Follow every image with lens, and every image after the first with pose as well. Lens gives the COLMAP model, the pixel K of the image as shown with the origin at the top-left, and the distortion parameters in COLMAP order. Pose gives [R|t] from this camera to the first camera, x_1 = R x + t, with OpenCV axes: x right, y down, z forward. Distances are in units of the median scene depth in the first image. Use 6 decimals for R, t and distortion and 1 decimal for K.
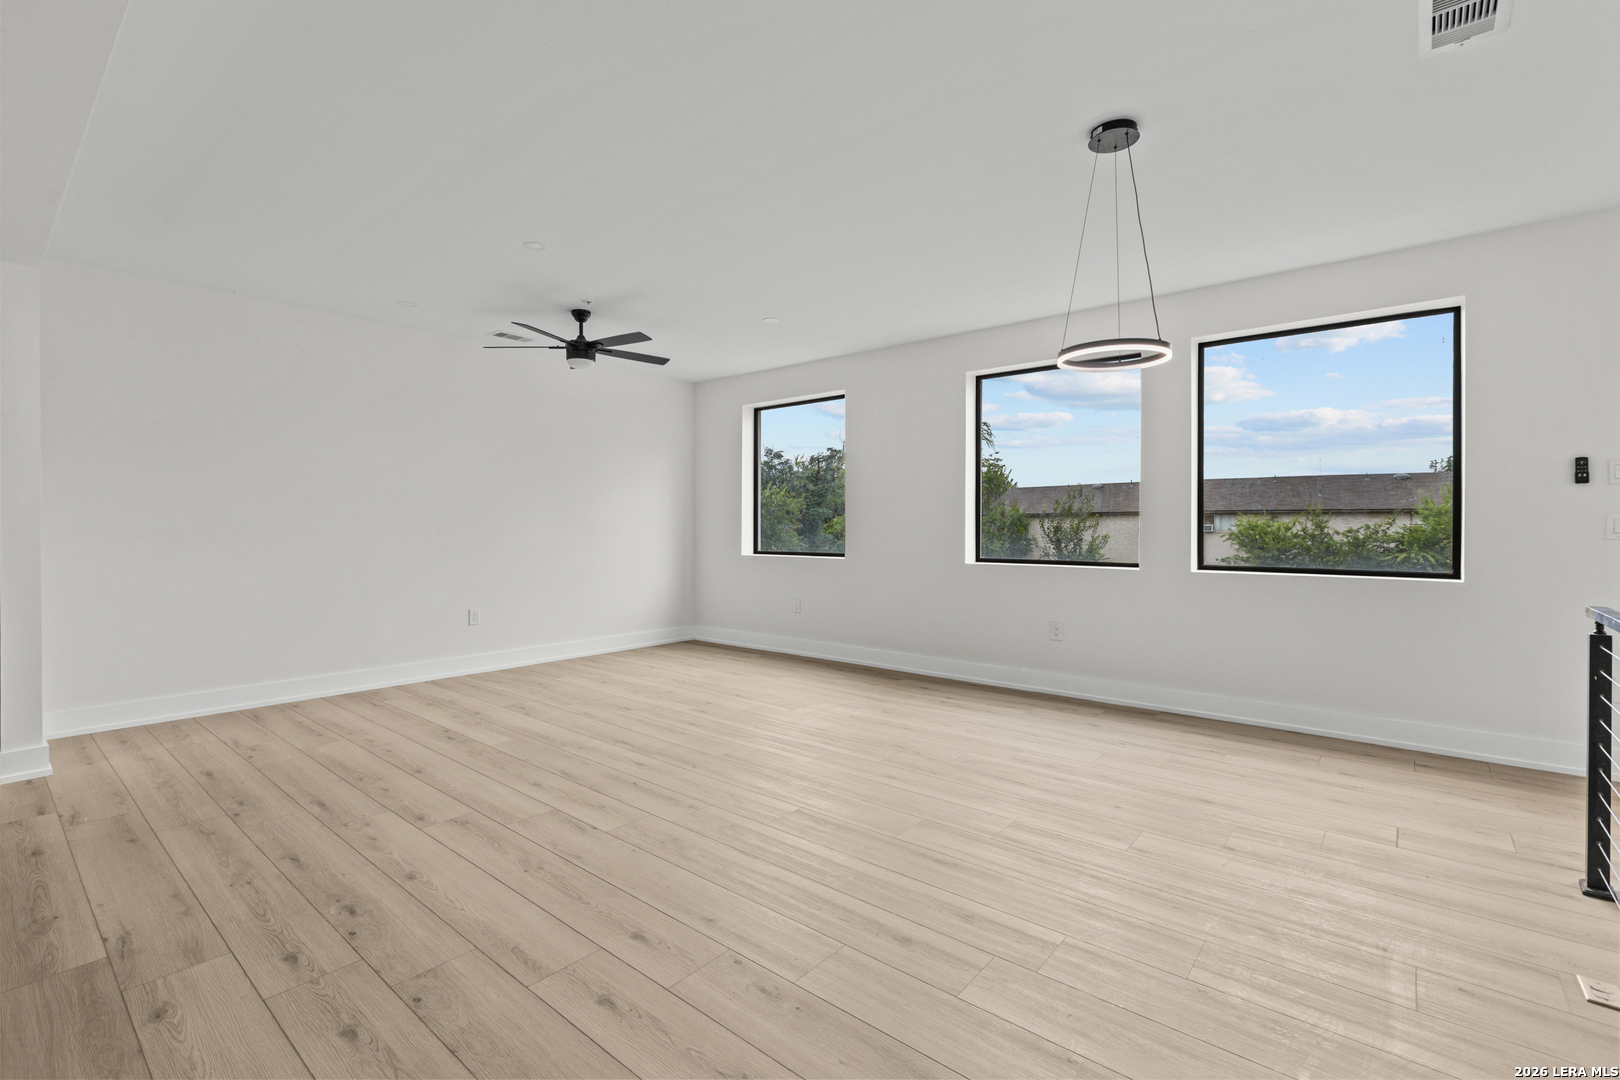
lens RADIAL K [[721.5, 0, 804.9], [0, 721.5, 531.5], [0, 0, 1]] dist [0.003065, -0.000067]
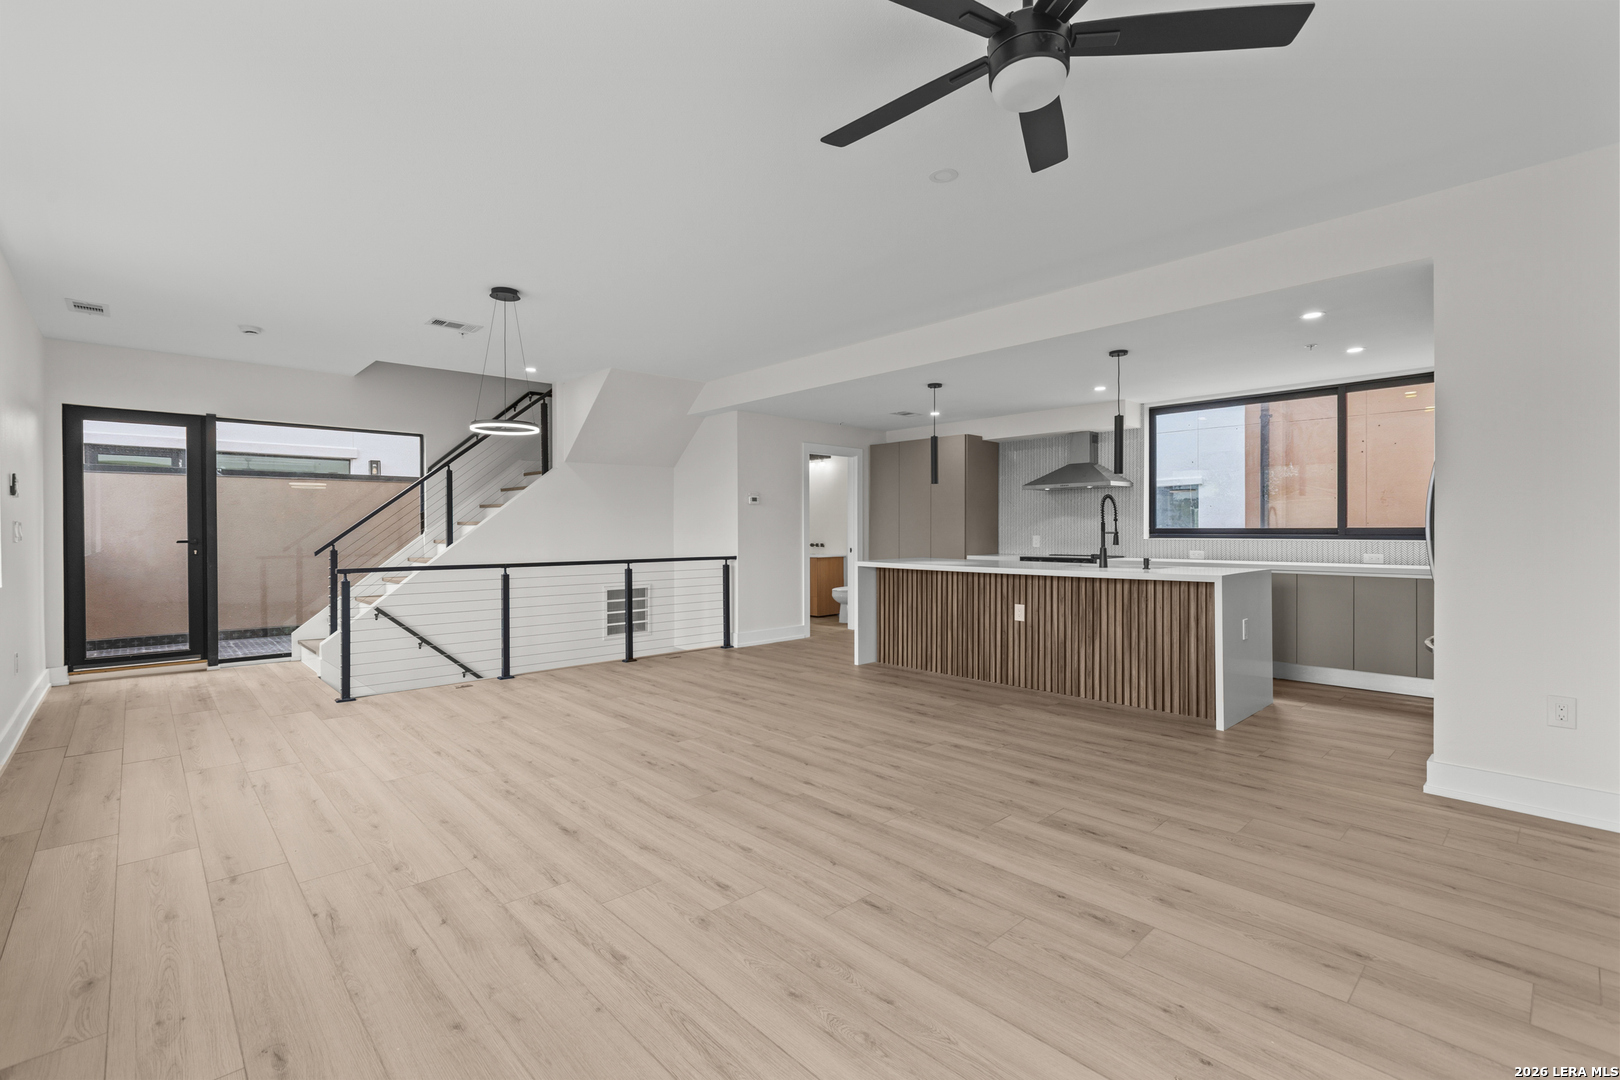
lens RADIAL K [[721.5, 0, 803.9], [0, 721.5, 533.7], [0, 0, 1]] dist [0.003065, -0.000067]
pose [[-0.992599, 0.000693, 0.121437, -0.297970], [0.002019, 0.999940, 0.010795, -0.010460], [-0.121423, 0.010960, -0.992540, 1.702371]]
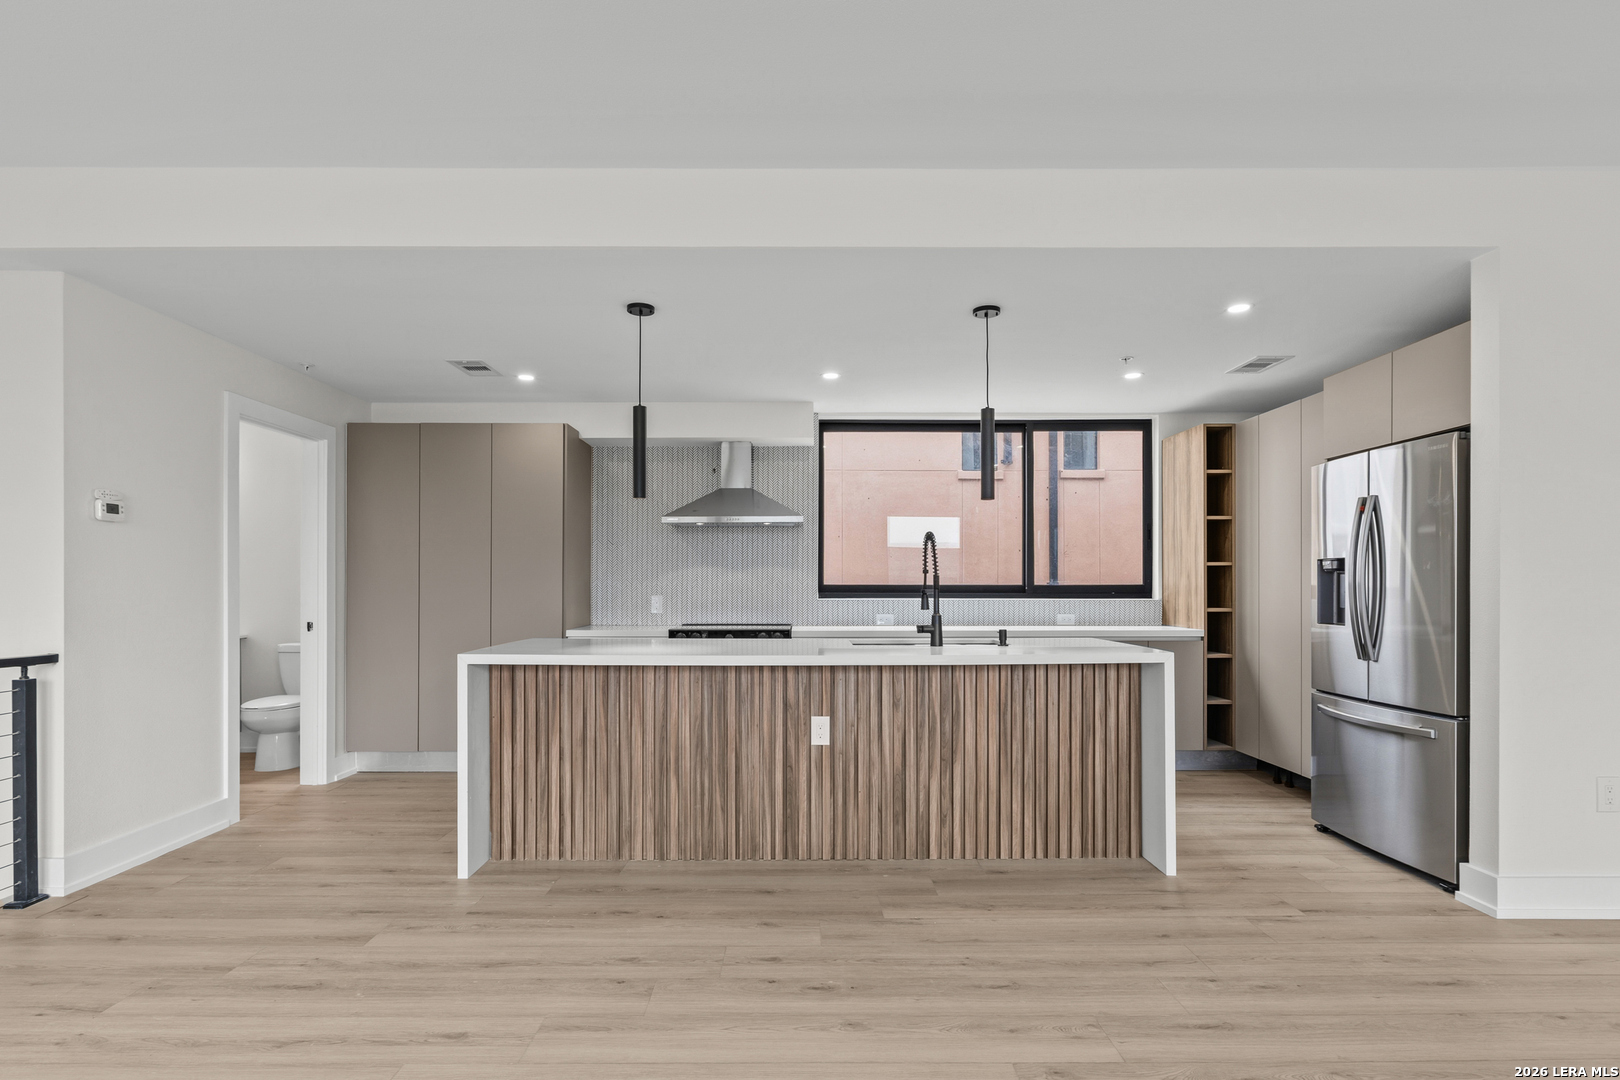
lens RADIAL K [[841.2, 0, 806.3], [0, 841.2, 586.9], [0, 0, 1]] dist [-0.004120, 0.000110]
pose [[-0.763450, 0.000039, -0.645867, 0.057844], [-0.004929, 0.999971, 0.005886, -0.007740], [0.645849, 0.007677, -0.763427, 1.003434]]
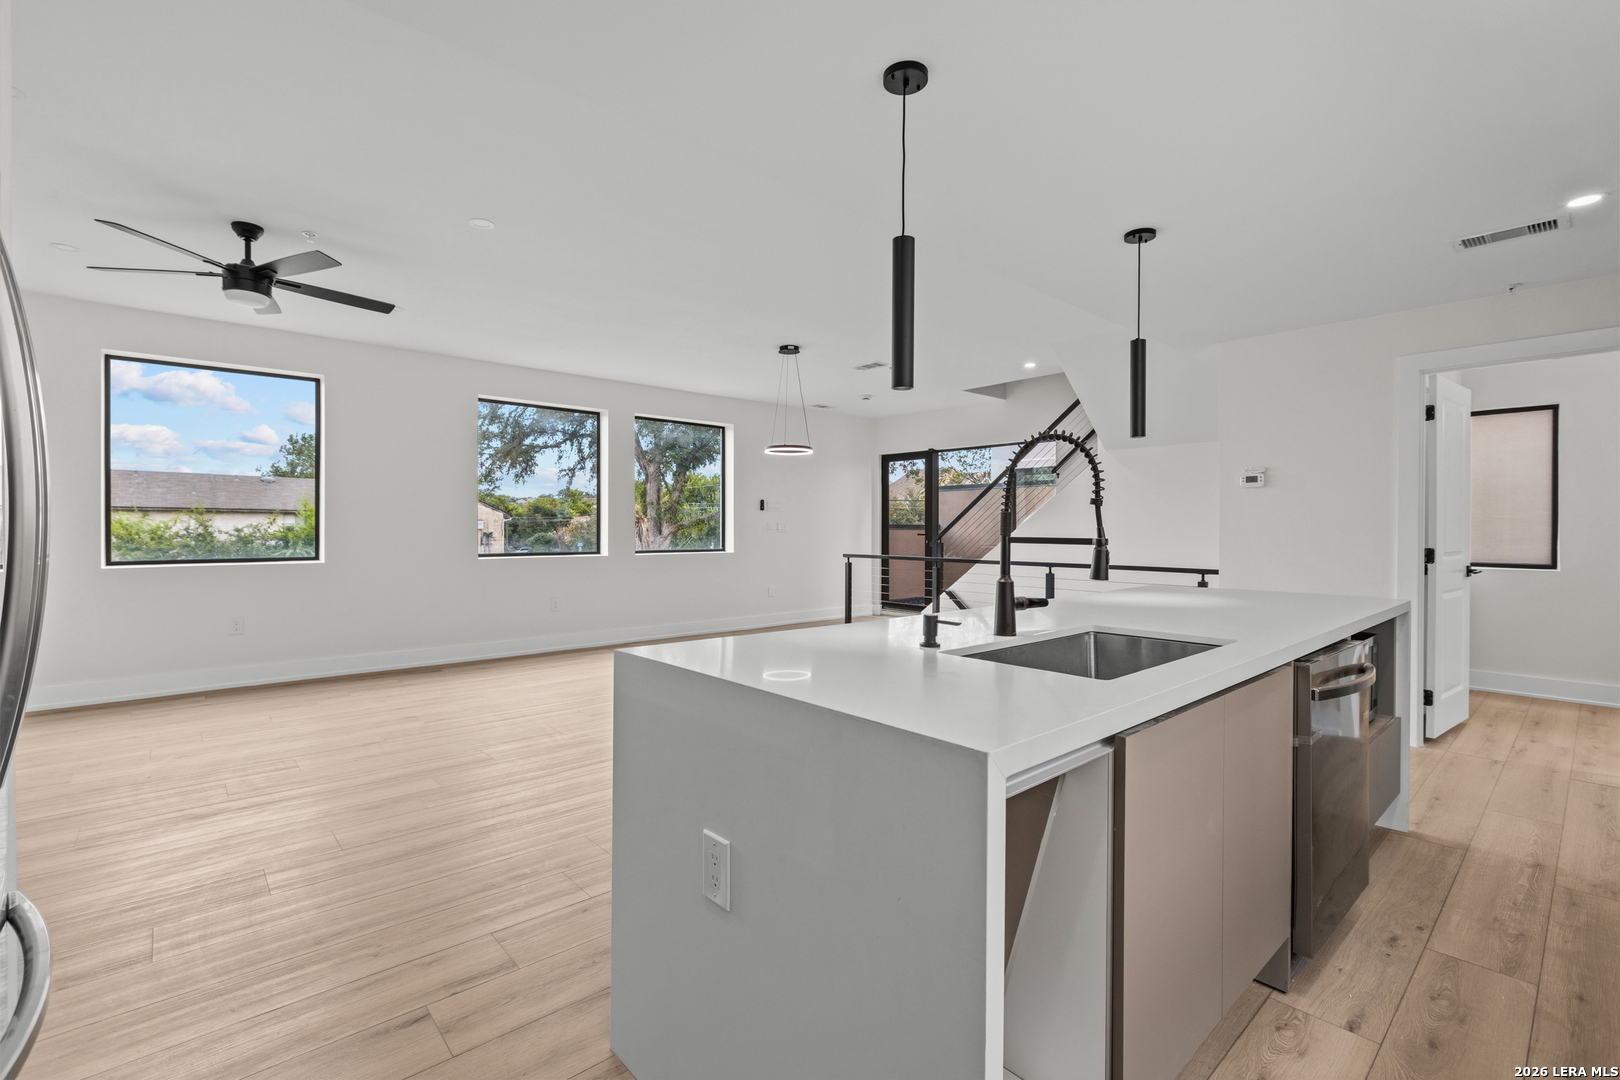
lens RADIAL K [[721.5, 0, 799.4], [0, 721.5, 534.1], [0, 0, 1]] dist [0.003065, -0.000067]
pose [[0.134695, -0.008438, 0.990851, -1.154132], [0.002748, 0.999963, 0.008142, -0.004417], [-0.990883, 0.001626, 0.134713, 0.456278]]
